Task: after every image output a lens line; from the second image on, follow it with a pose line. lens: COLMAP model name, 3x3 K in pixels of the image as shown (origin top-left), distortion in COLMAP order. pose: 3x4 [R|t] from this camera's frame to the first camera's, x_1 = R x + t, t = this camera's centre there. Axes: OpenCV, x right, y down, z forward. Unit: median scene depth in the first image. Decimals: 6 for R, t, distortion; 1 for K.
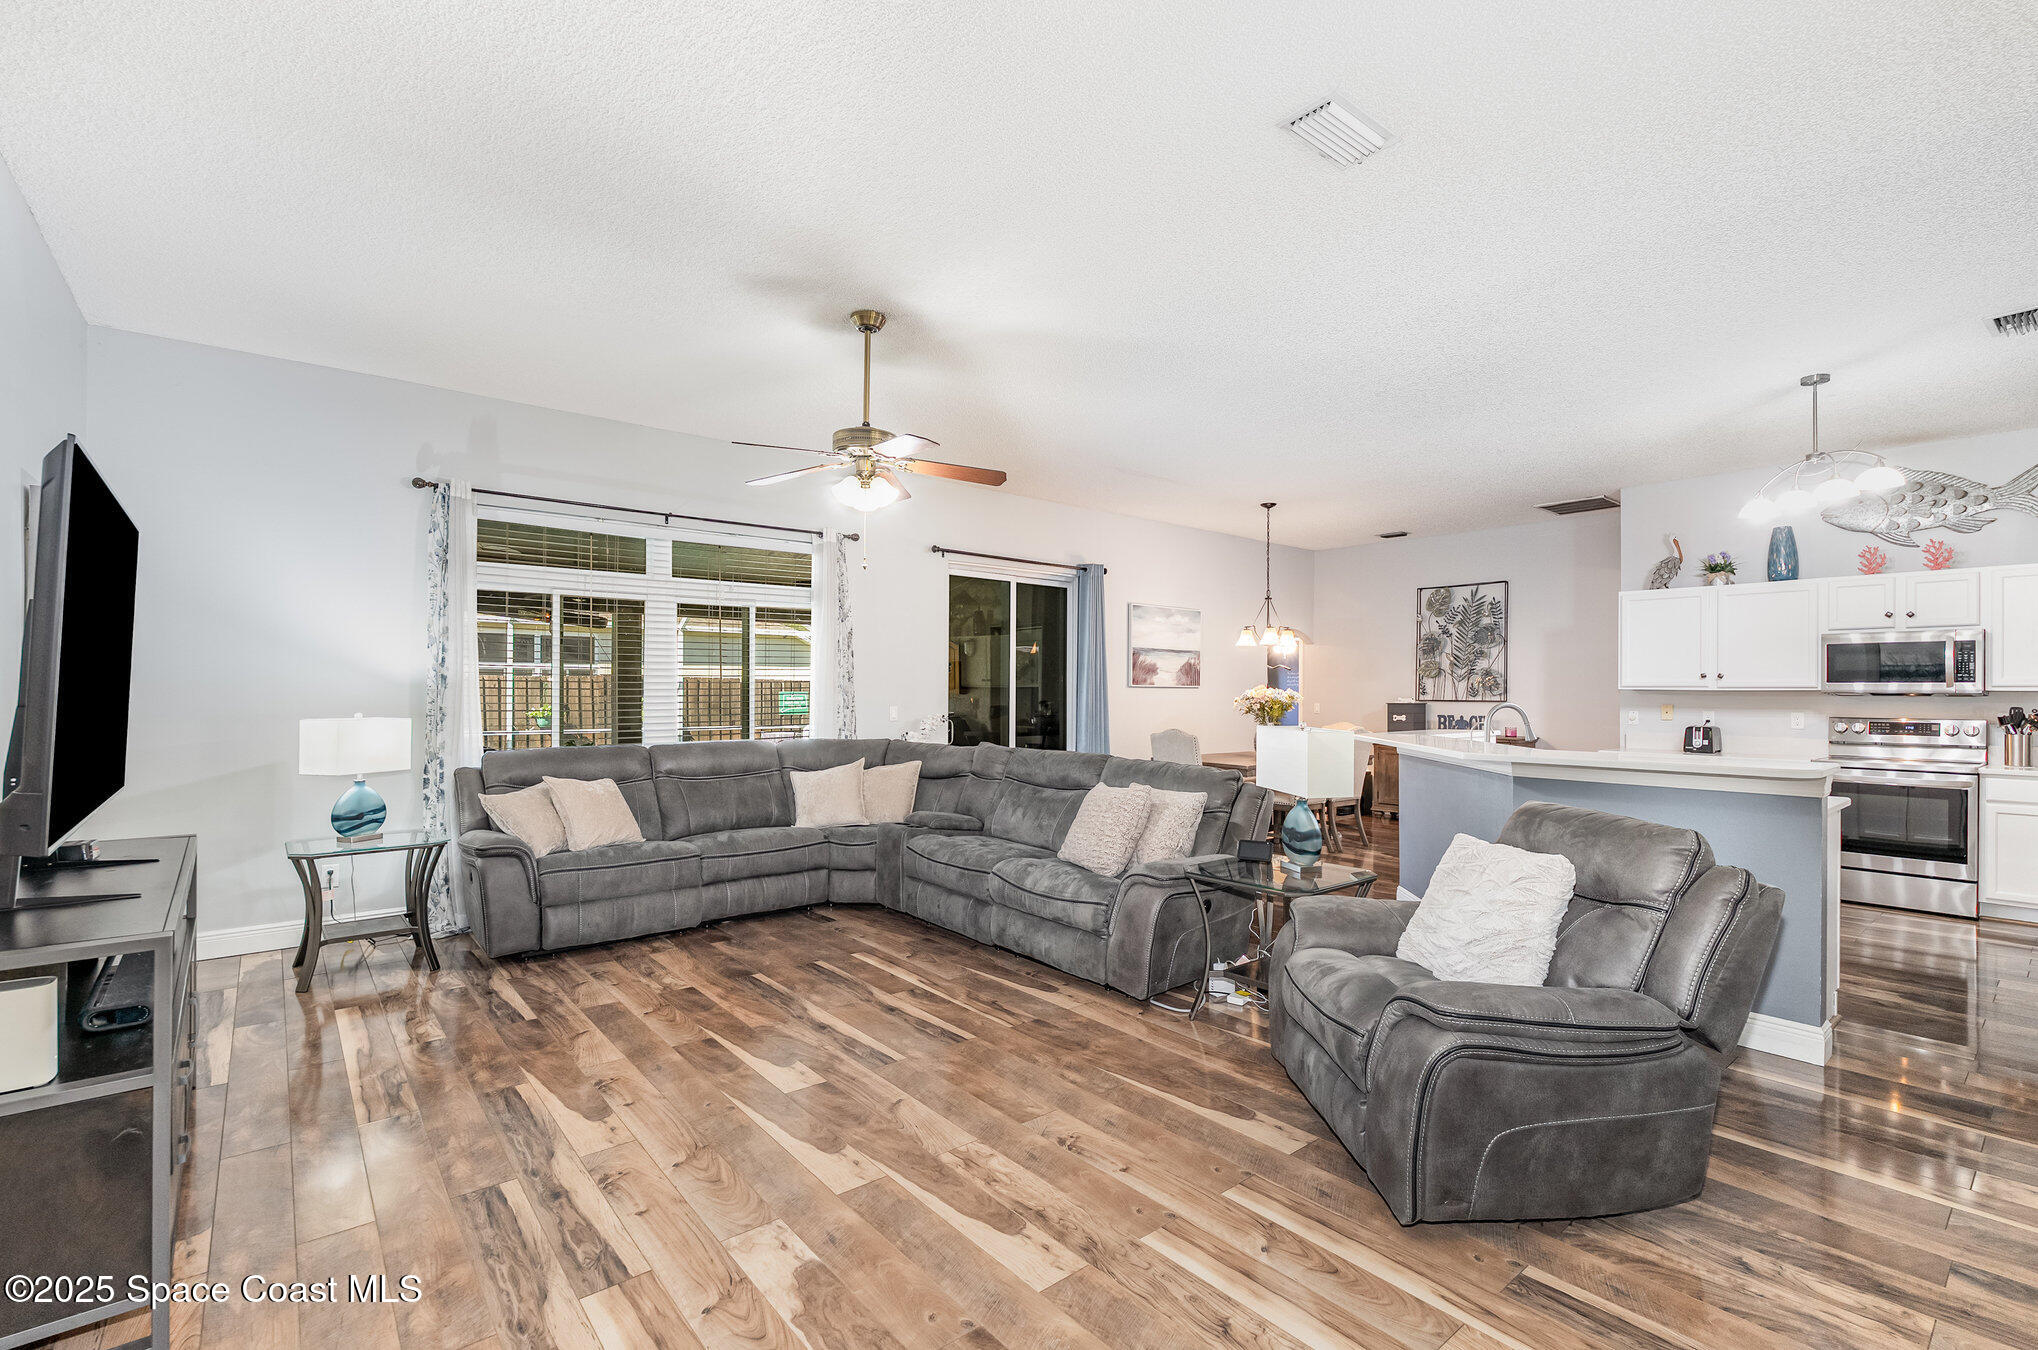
lens RADIAL K [[918.1, 0, 1013.6], [0, 918.1, 687.0], [0, 0, 1]] dist [-0.001000, 0.000340]
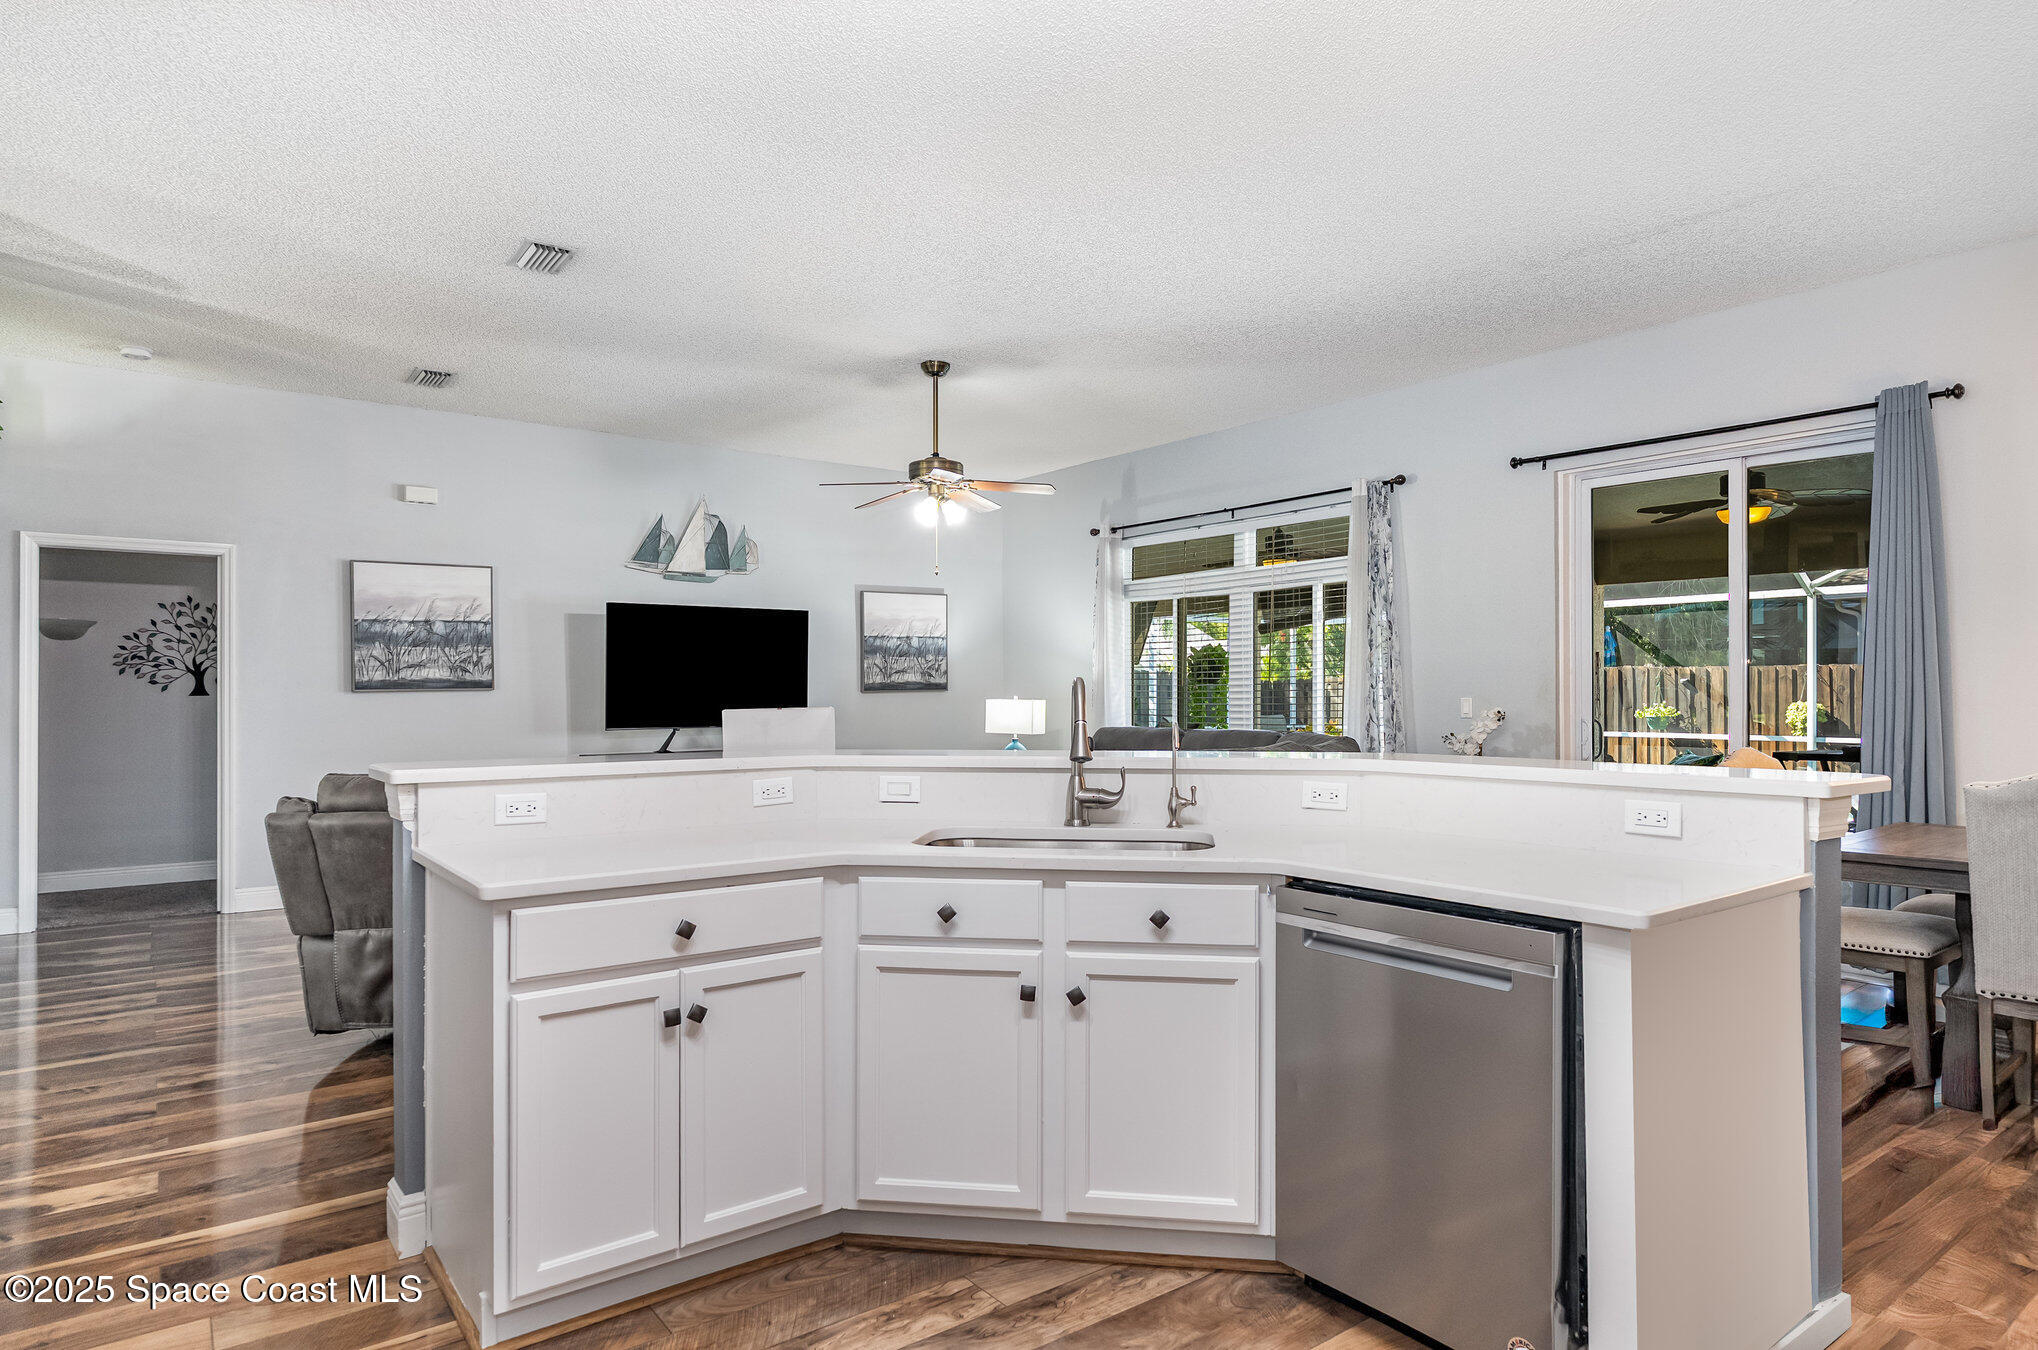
lens RADIAL K [[1129.5, 0, 1009.3], [0, 1129.5, 679.8], [0, 0, 1]] dist [-0.006929, -0.000585]
pose [[-0.083920, -0.004639, -0.996462, 0.871453], [0.004489, 0.999977, -0.005034, 0.010597], [0.996462, -0.004896, -0.083897, 0.813378]]
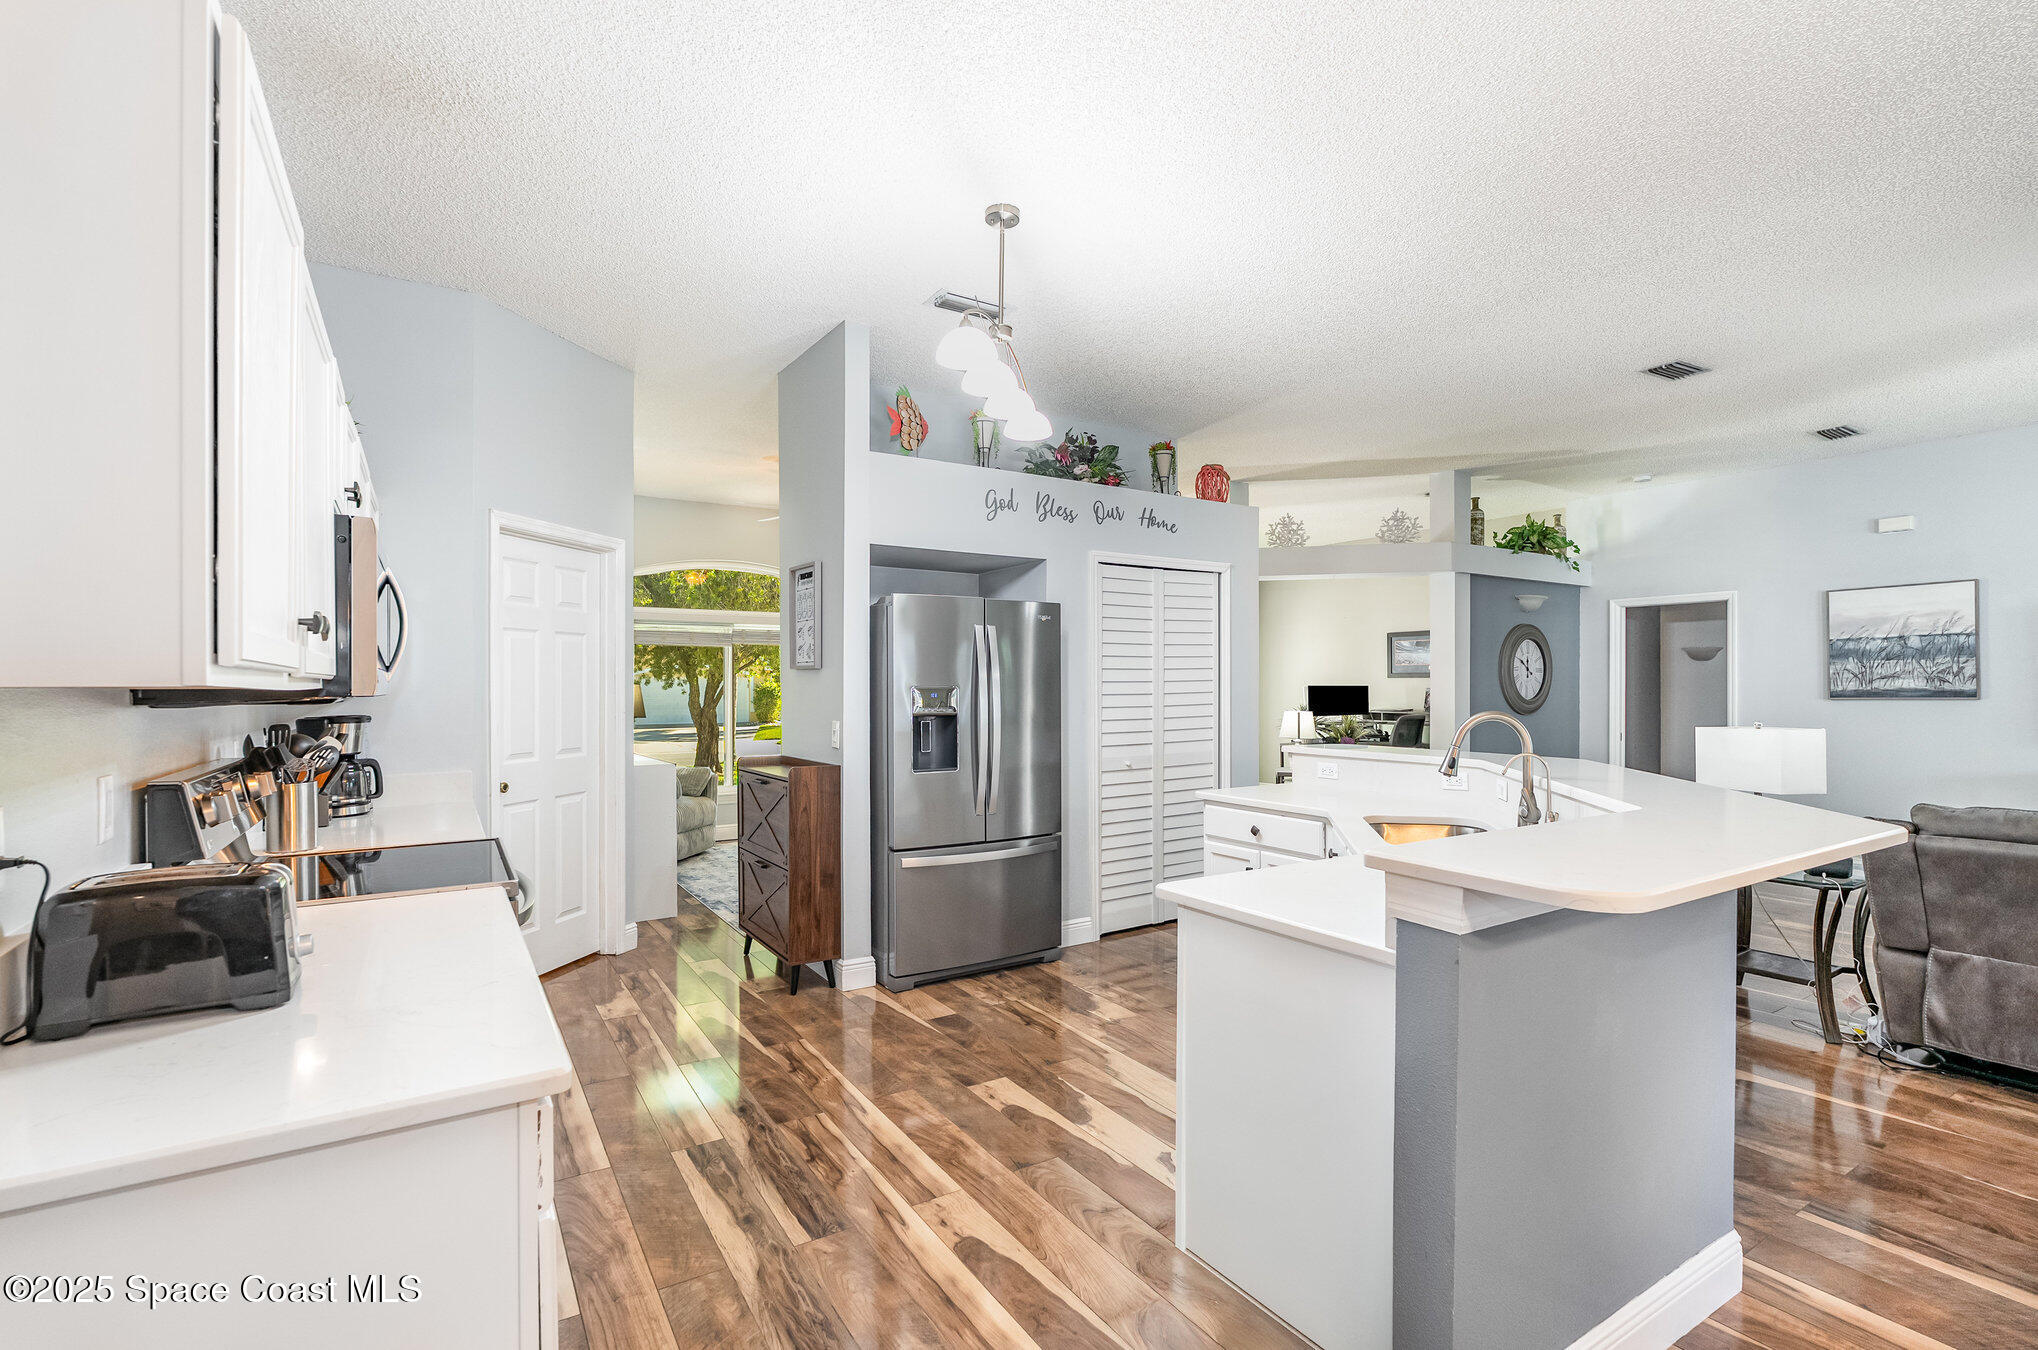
lens RADIAL K [[918.1, 0, 1026.3], [0, 918.1, 685.9], [0, 0, 1]] dist [-0.001000, 0.000340]
pose [[-0.991663, 0.000680, 0.128854, 0.614223], [-0.000137, 0.999980, -0.006335, 0.004665], [-0.128856, -0.006300, -0.991643, 1.315762]]
